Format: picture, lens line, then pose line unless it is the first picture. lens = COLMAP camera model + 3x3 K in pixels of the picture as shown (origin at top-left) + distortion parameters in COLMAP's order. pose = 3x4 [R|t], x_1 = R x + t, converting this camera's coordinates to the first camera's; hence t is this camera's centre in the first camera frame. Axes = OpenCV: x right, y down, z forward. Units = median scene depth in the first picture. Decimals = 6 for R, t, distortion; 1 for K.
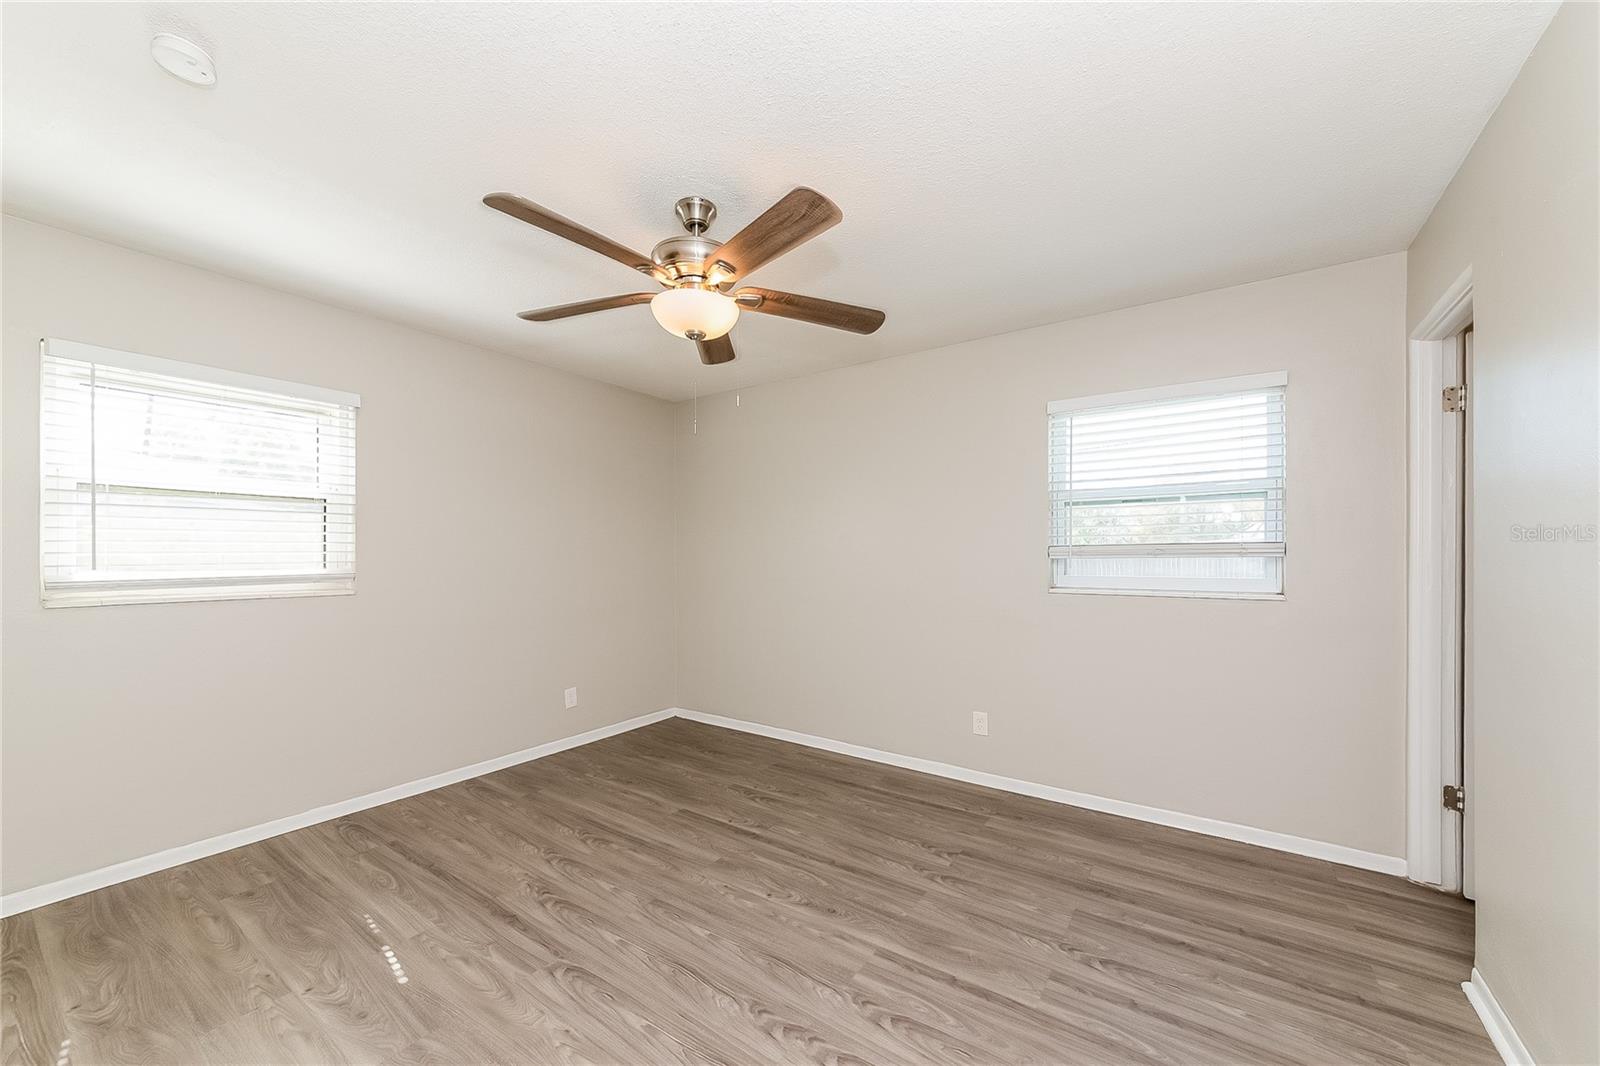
lens RADIAL K [[576.7, 0, 808.5], [0, 576.7, 555.4], [0, 0, 1]] dist [0.001236, -0.000024]
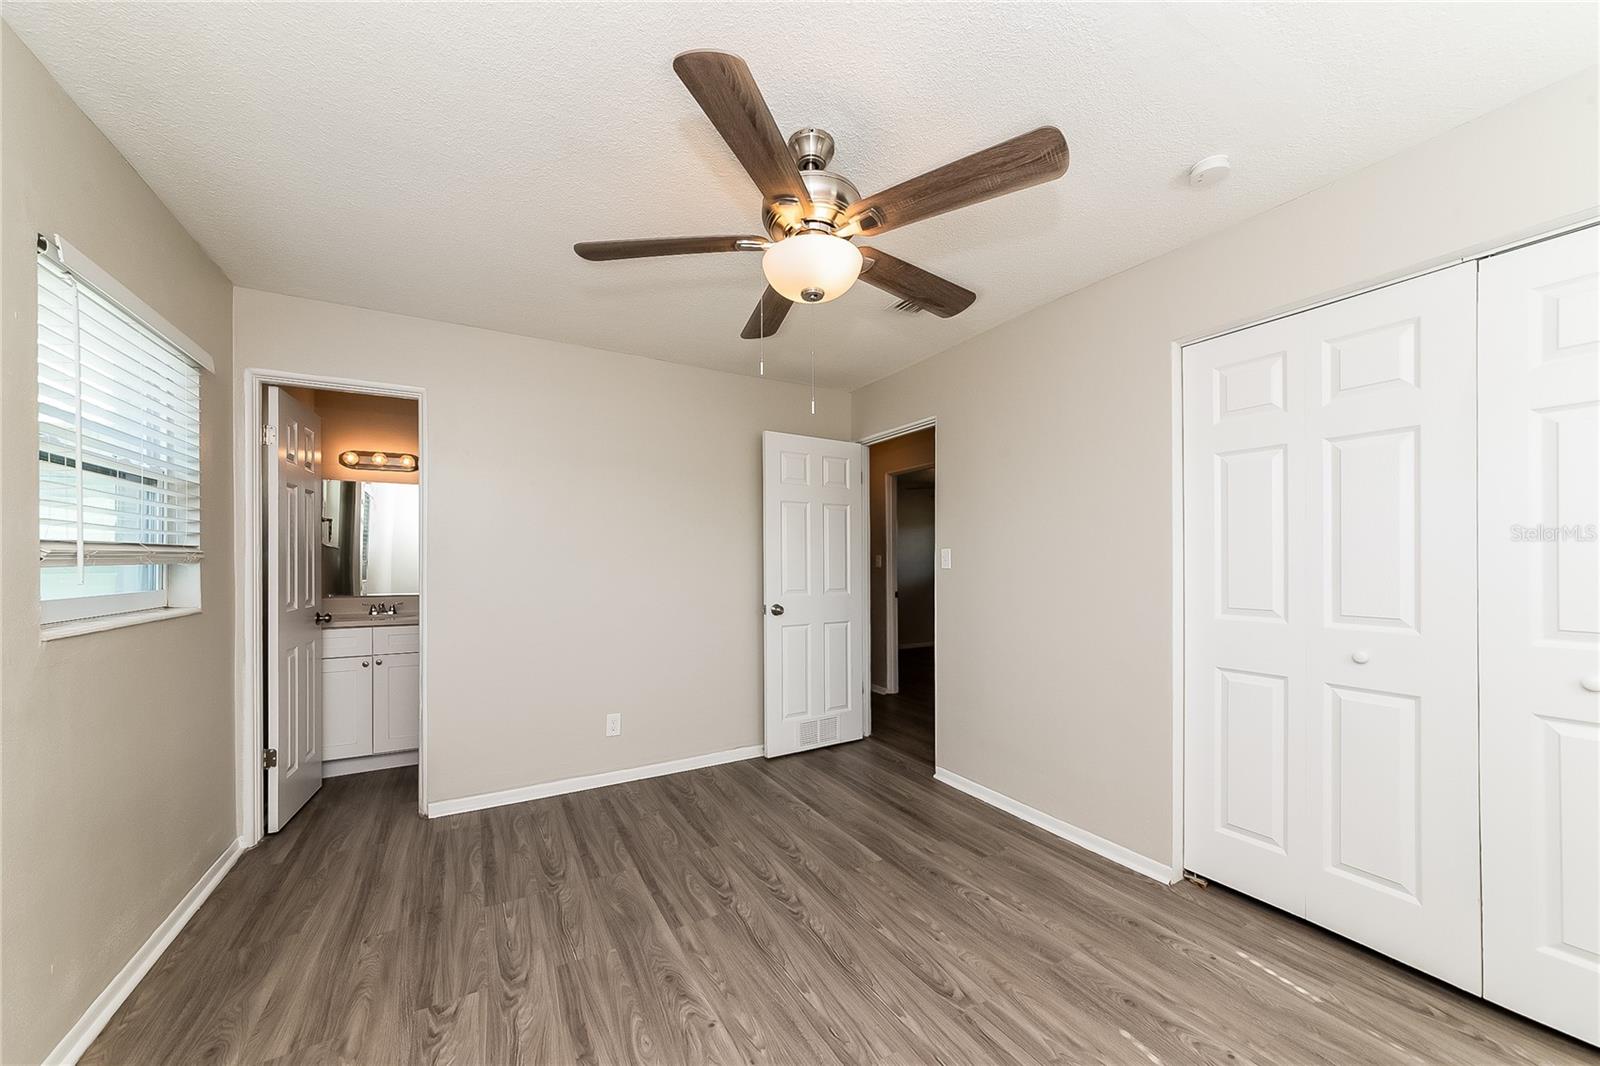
lens RADIAL K [[576.7, 0, 808.5], [0, 576.7, 555.4], [0, 0, 1]] dist [0.001236, -0.000024]
pose [[-0.897635, 0.006732, 0.440689, -0.577937], [0.003791, 0.999964, -0.007554, -0.023548], [-0.440724, -0.005110, -0.897628, 1.806368]]
